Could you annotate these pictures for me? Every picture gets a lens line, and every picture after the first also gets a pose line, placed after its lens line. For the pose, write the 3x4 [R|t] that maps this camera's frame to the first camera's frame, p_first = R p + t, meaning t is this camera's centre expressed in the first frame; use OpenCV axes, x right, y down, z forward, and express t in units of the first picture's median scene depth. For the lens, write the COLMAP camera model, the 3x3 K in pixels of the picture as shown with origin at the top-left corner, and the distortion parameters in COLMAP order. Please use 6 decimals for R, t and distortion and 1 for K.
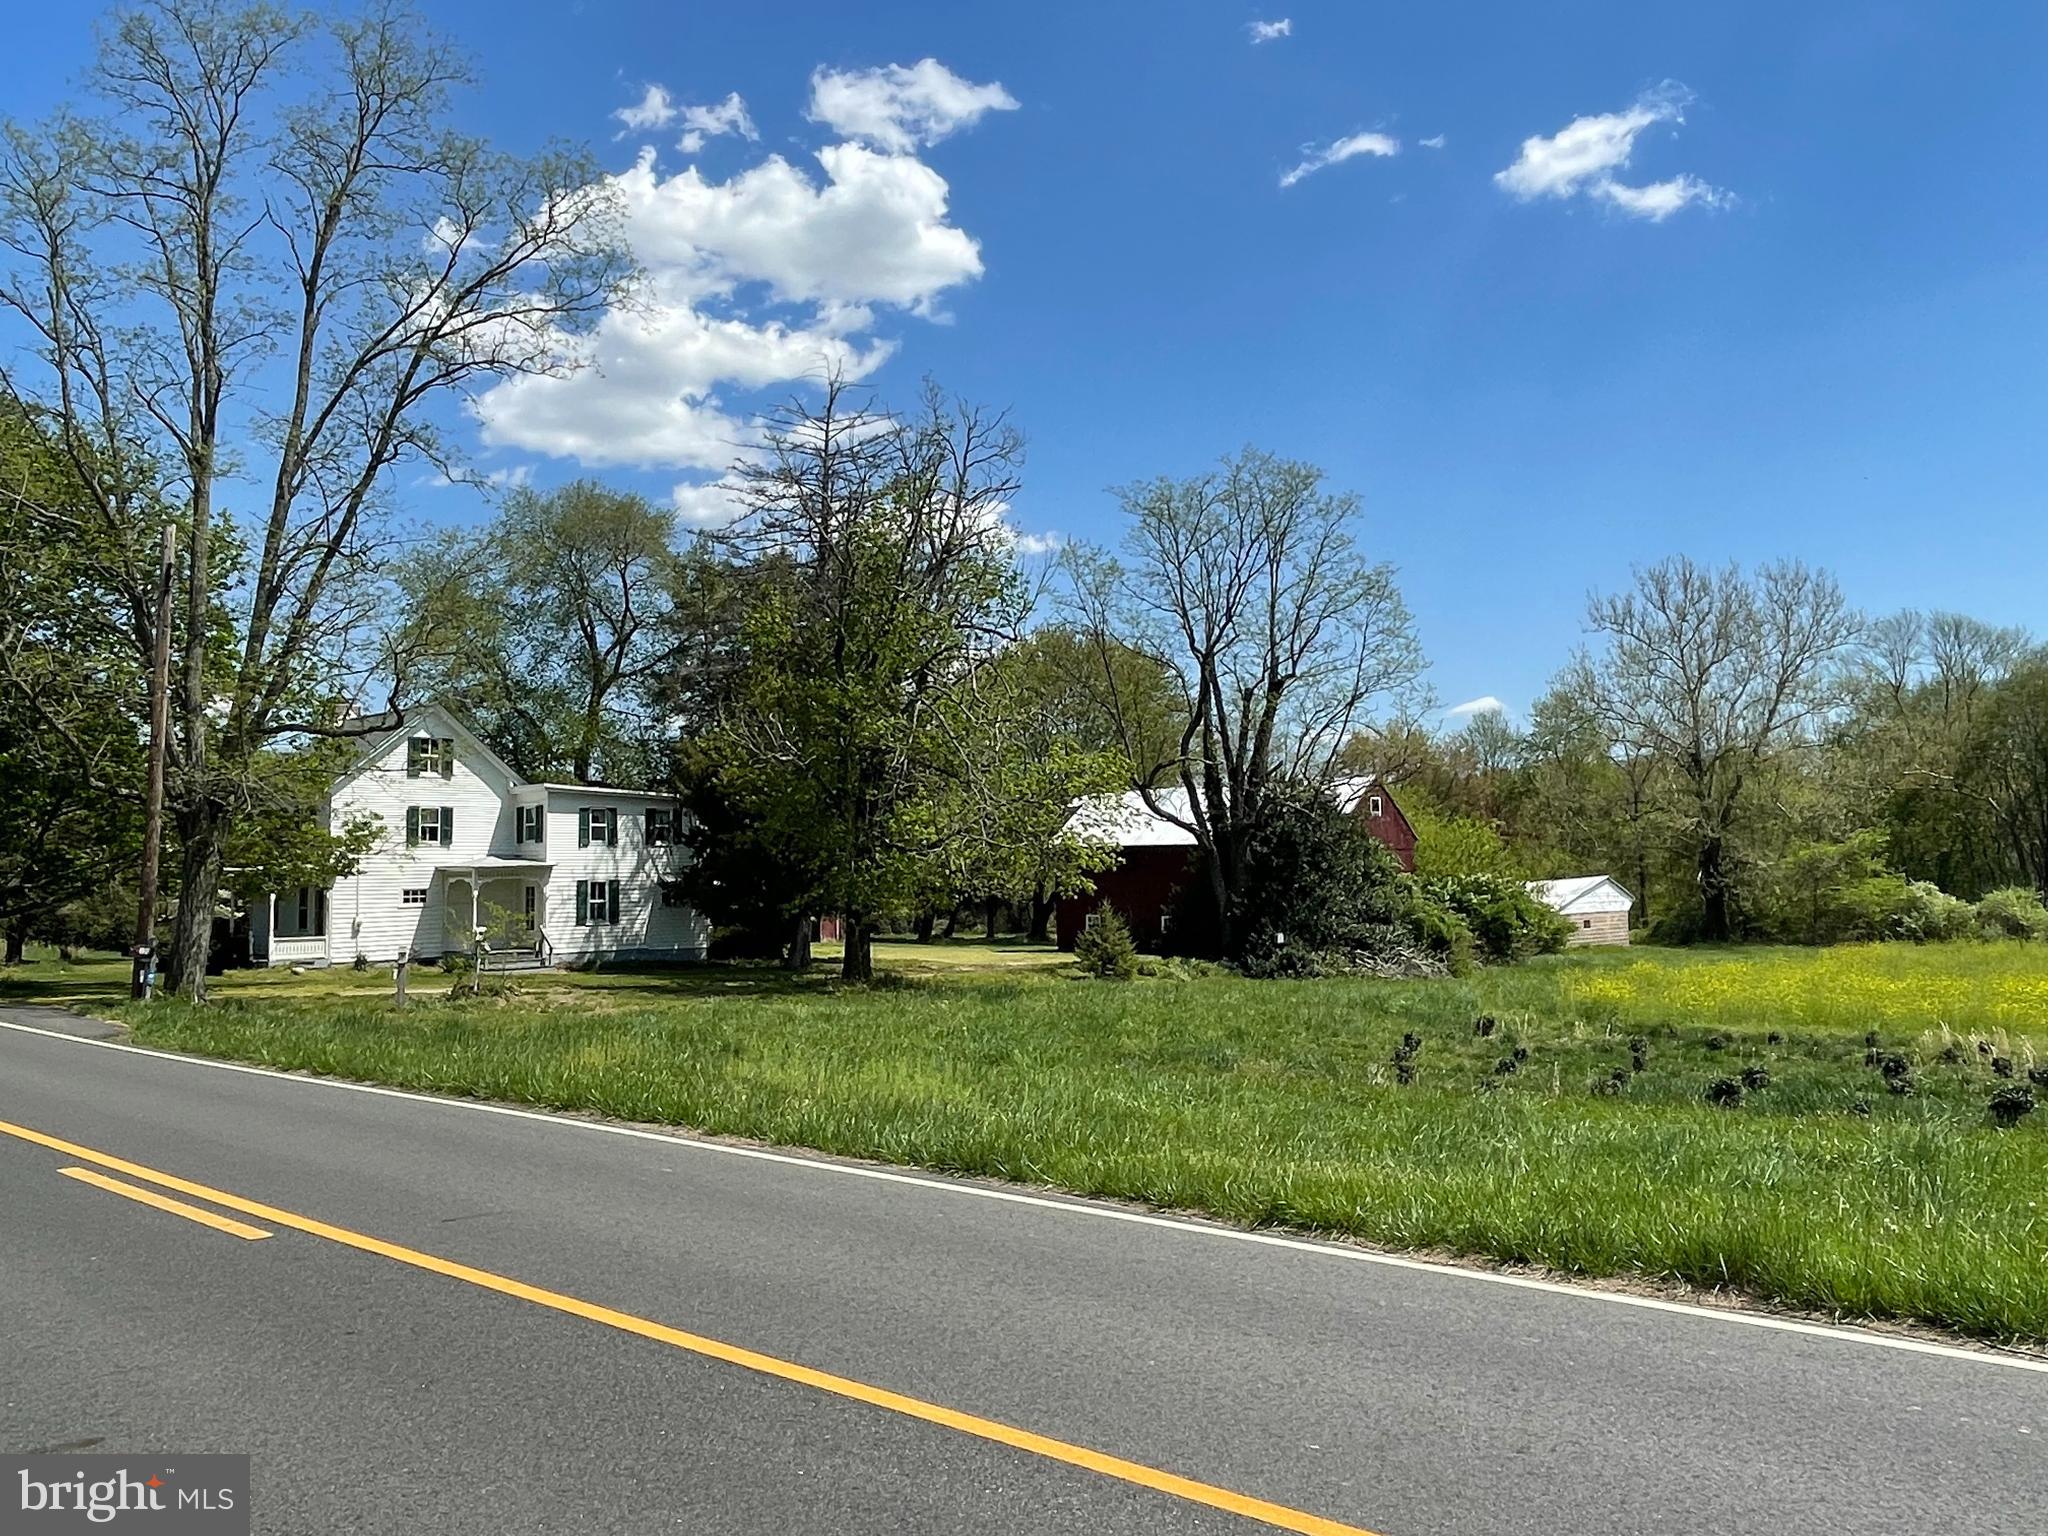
lens RADIAL K [[1502.7, 0, 1018.9], [0, 1502.7, 774.4], [0, 0, 1]] dist [-0.023758, -0.001154]
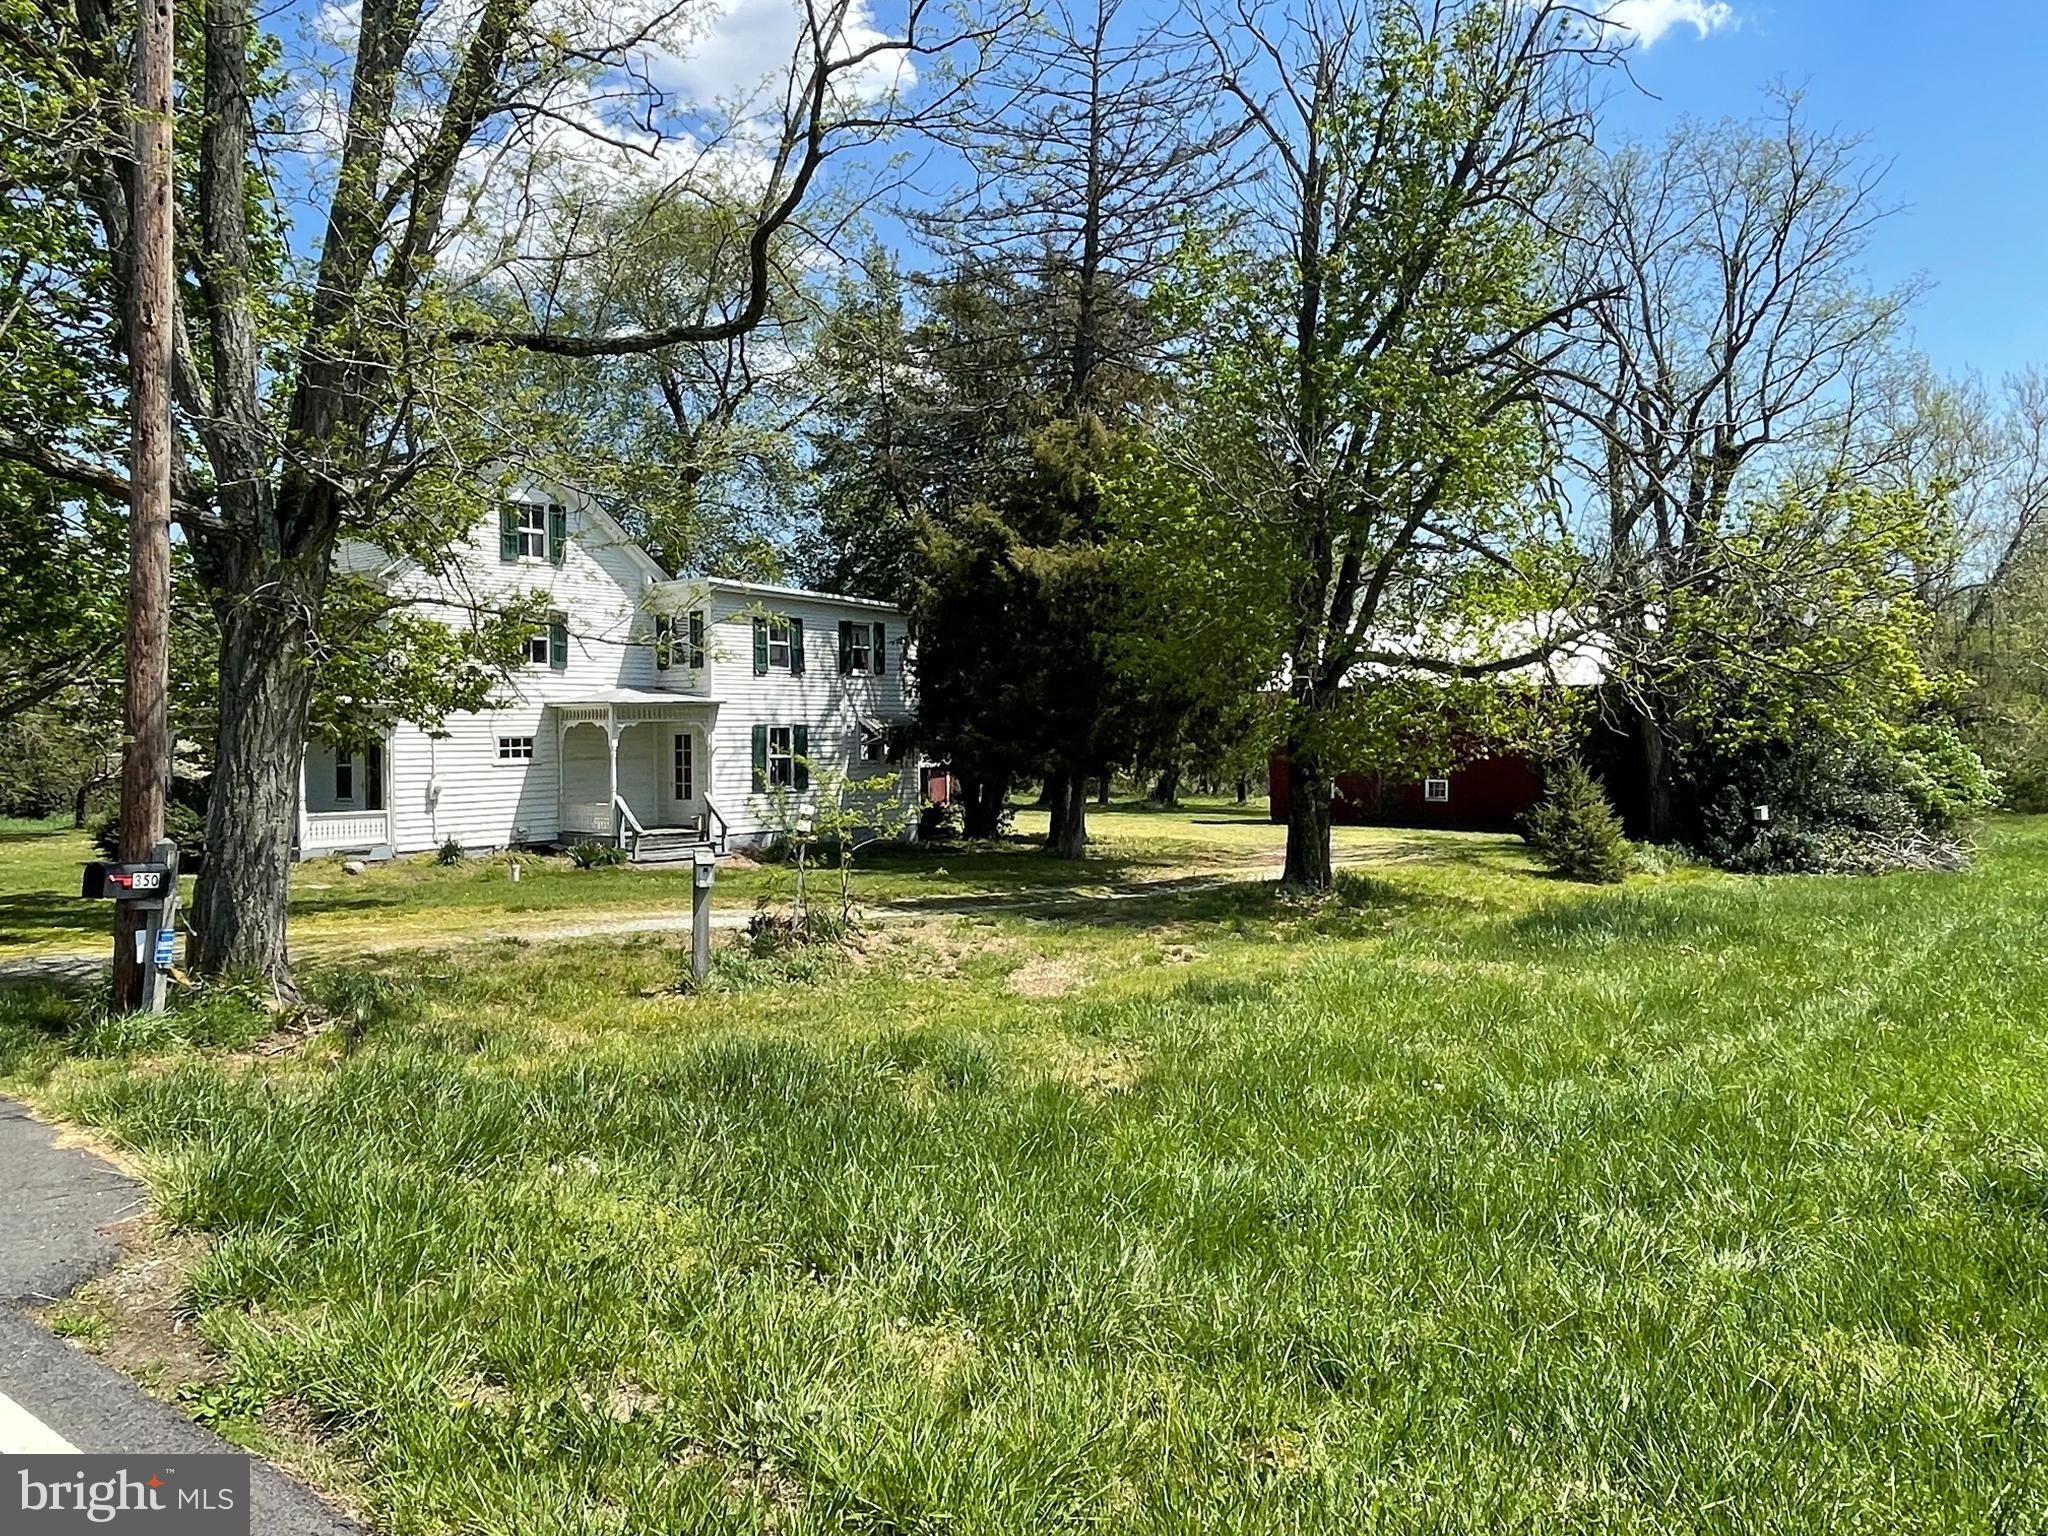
lens RADIAL K [[1502.7, 0, 1027.7], [0, 1502.7, 761.9], [0, 0, 1]] dist [-0.023758, -0.001154]
pose [[0.998872, 0.004574, 0.047273, -0.204037], [-0.008587, 0.996340, 0.085044, 0.029335], [-0.046711, -0.085354, 0.995255, 0.330001]]
